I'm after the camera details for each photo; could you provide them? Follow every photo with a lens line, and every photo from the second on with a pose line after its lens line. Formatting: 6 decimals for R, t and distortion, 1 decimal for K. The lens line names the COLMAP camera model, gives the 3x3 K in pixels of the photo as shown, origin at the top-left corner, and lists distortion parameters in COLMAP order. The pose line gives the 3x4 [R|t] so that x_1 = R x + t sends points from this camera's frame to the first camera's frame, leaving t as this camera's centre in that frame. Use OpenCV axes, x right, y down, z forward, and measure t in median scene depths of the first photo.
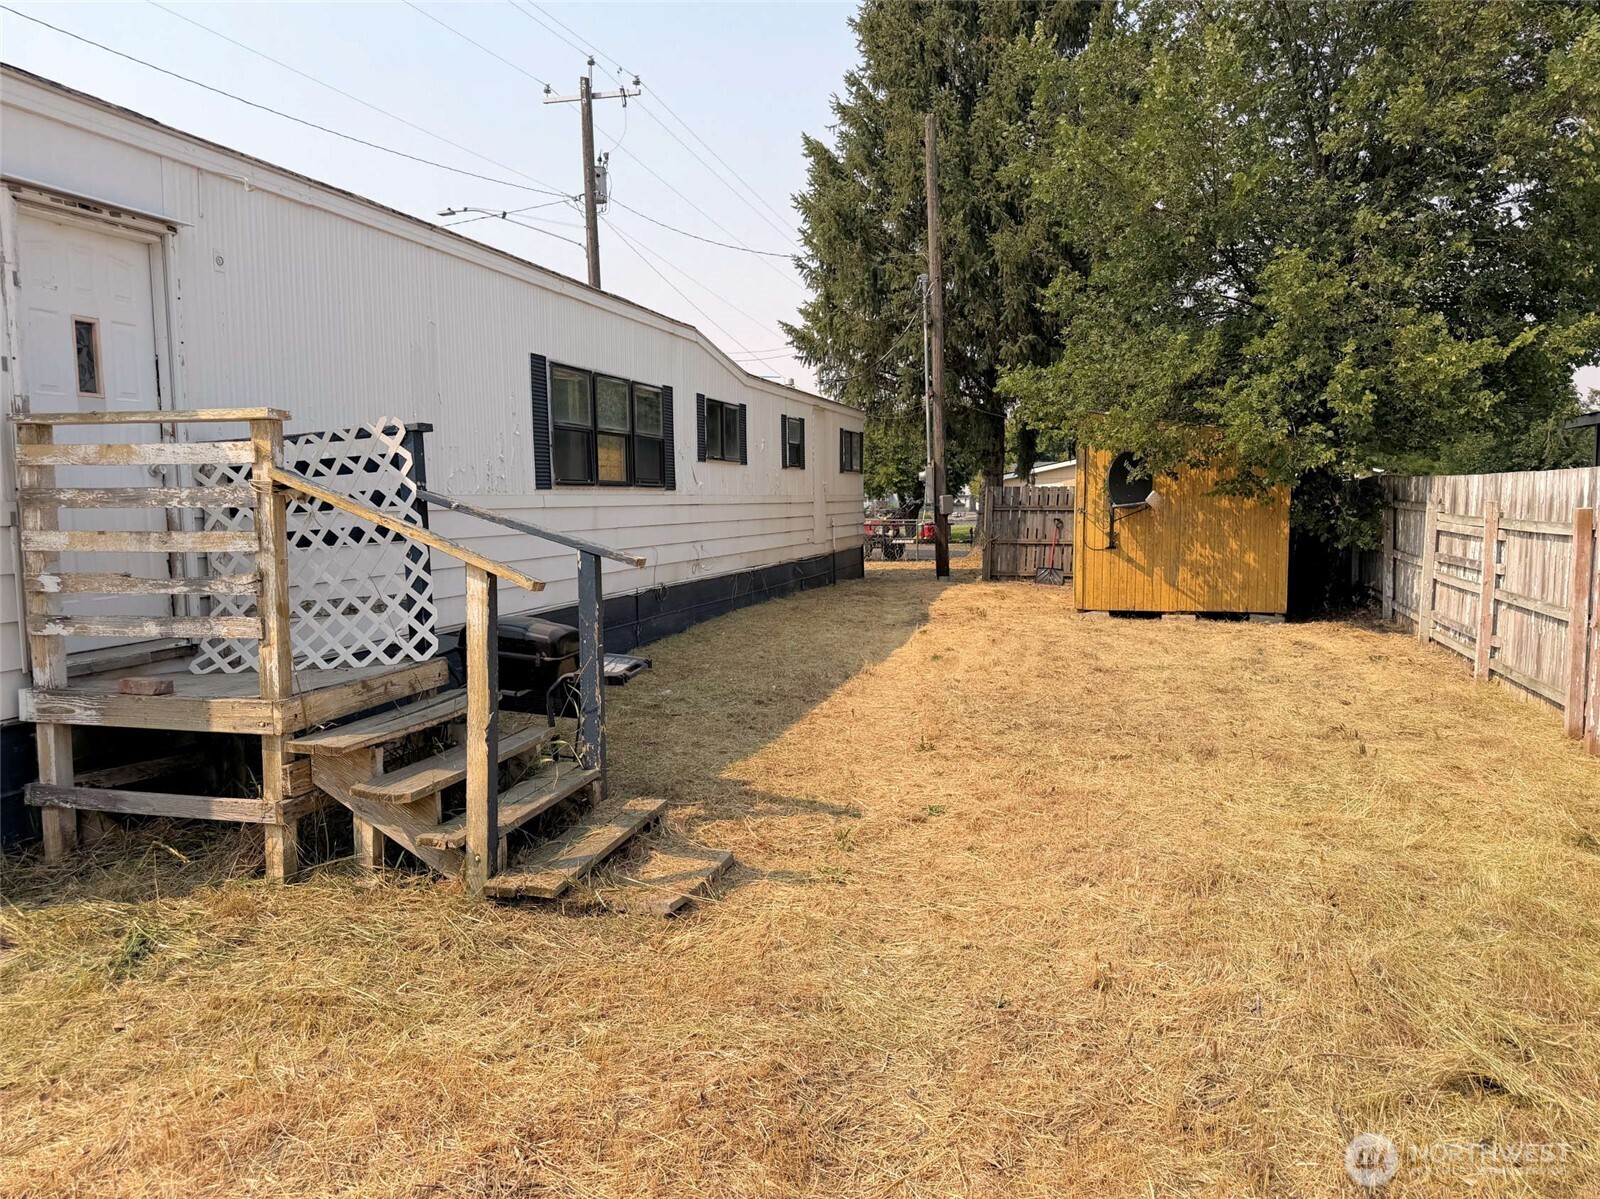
lens RADIAL K [[1104.9, 0, 801.8], [0, 1104.9, 597.3], [0, 0, 1]] dist [0.068391, -0.086387]
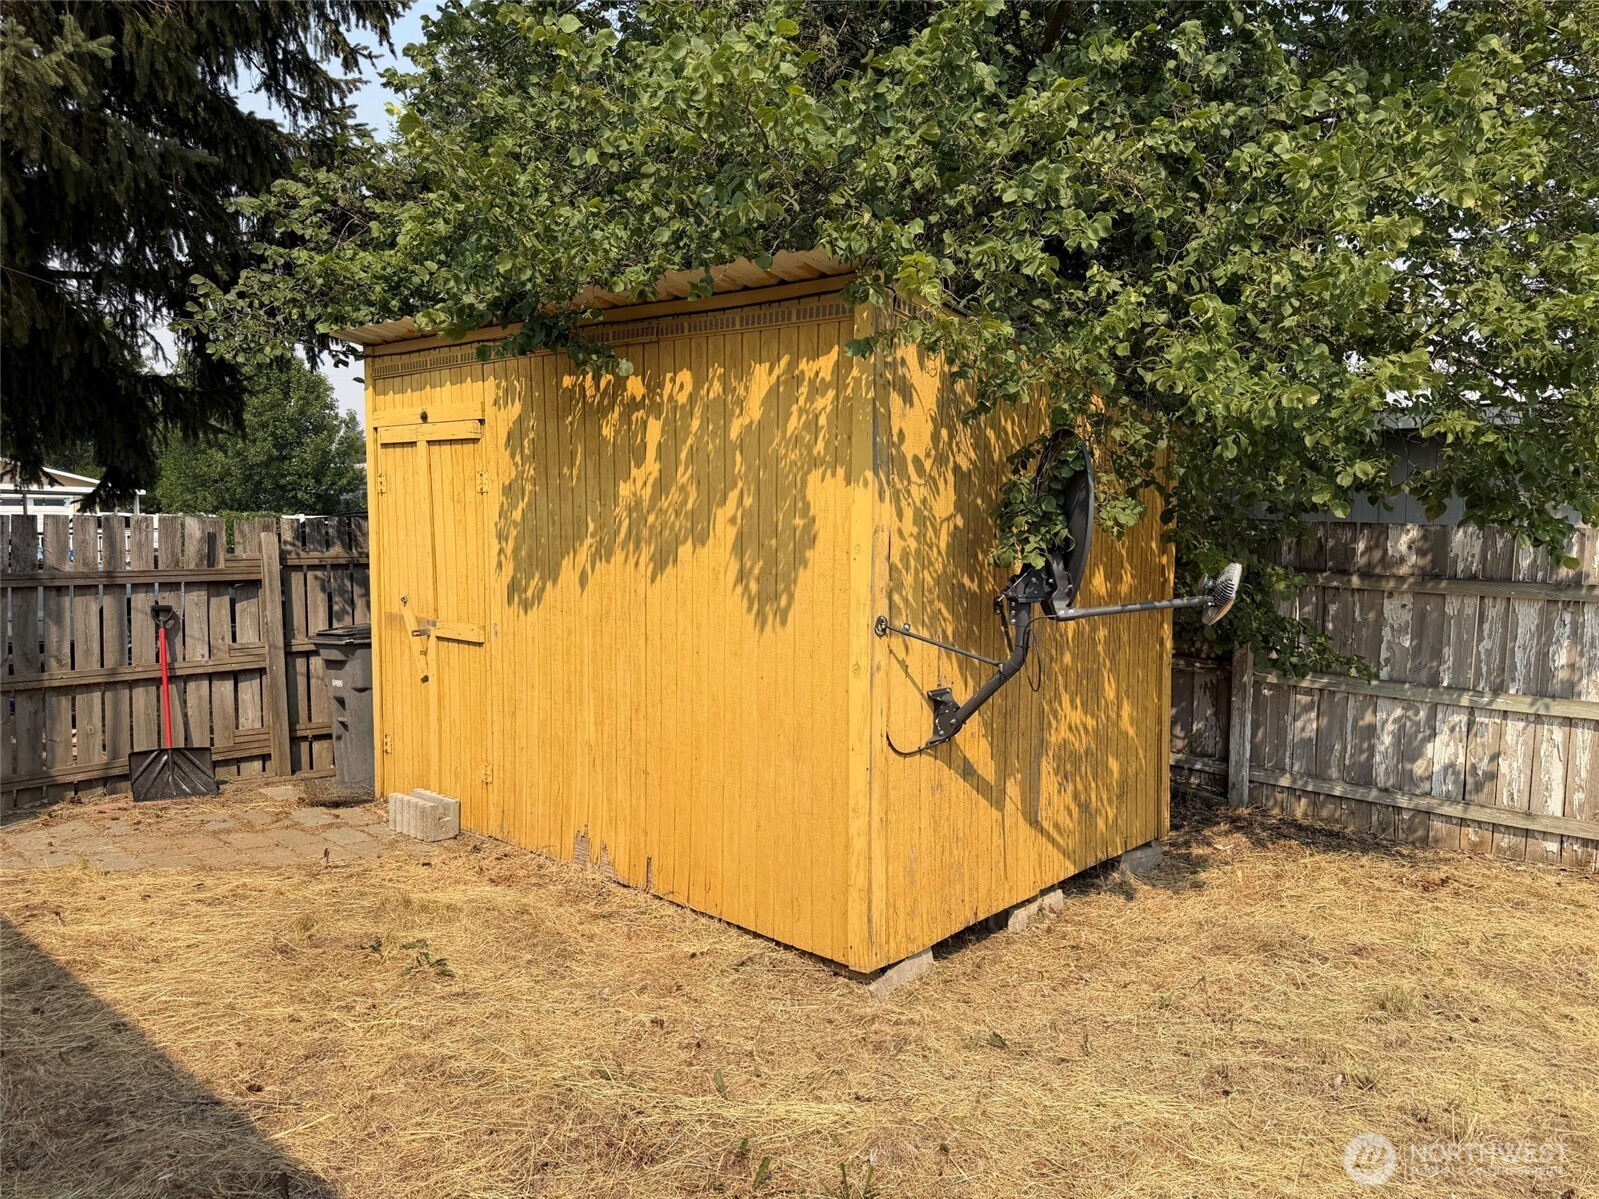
lens RADIAL K [[1104.2, 0, 799.8], [0, 1104.2, 597.0], [0, 0, 1]] dist [0.068391, -0.086387]
pose [[0.438880, -0.055667, 0.896820, -0.005363], [0.071537, 0.997076, 0.026882, -0.077275], [-0.895694, 0.052357, 0.441579, 0.731180]]
